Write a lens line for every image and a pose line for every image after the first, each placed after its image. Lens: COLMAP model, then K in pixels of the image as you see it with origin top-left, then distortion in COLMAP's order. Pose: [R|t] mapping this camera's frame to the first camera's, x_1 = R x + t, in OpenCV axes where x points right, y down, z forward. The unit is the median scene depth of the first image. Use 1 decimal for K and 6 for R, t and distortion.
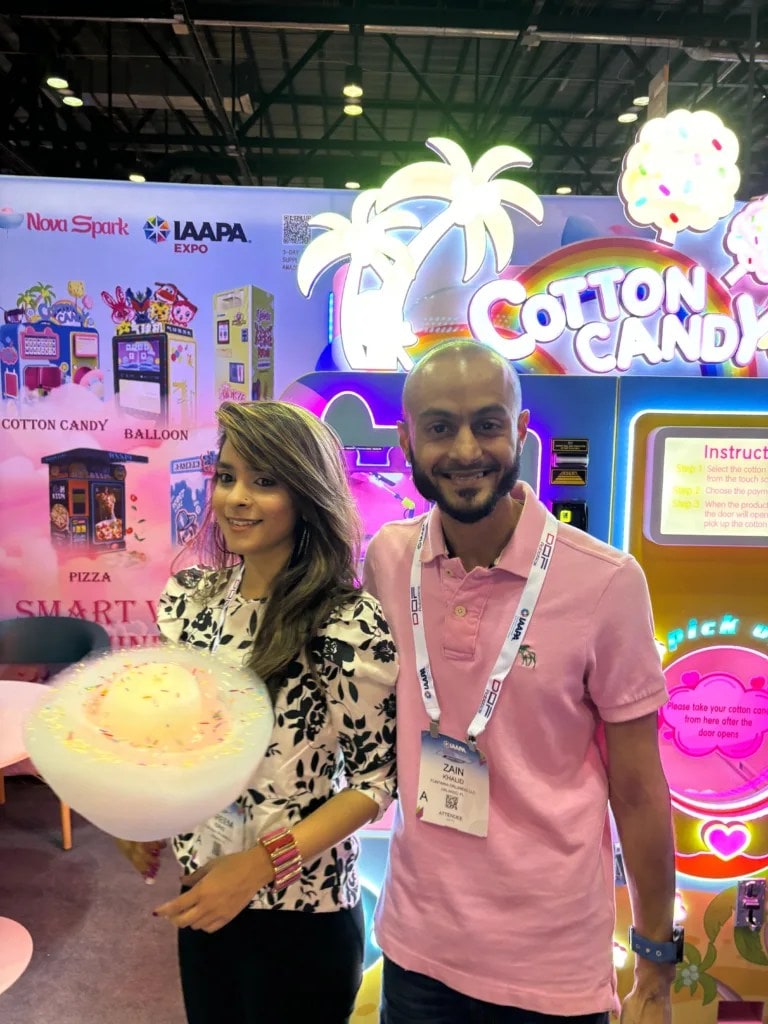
lens RADIAL K [[719.5, 0, 384.0], [0, 719.5, 512.0], [0, 0, 1]] dist [-0.002381, 0.001190]
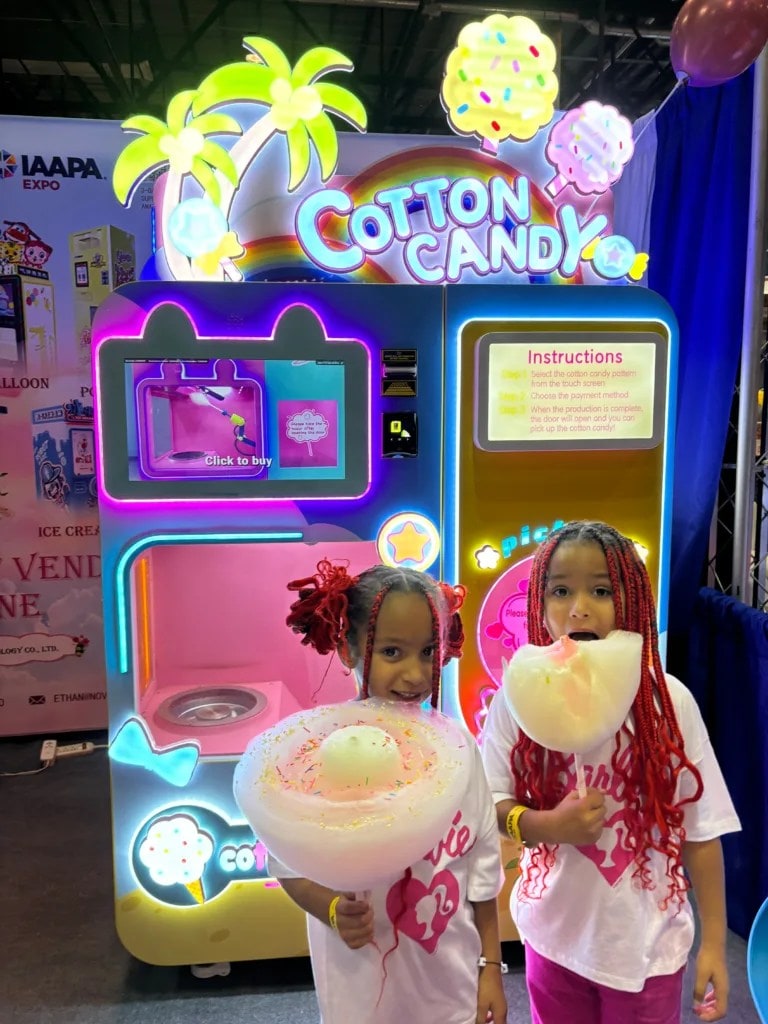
lens RADIAL K [[716.2, 0, 384.0], [0, 716.2, 512.0], [0, 0, 1]] dist [0.006251, 0.001448]
pose [[0.995680, -0.032806, 0.086865, 0.139434], [0.031383, 0.999351, 0.017692, 0.103024], [-0.087389, -0.014890, 0.996063, 0.008948]]
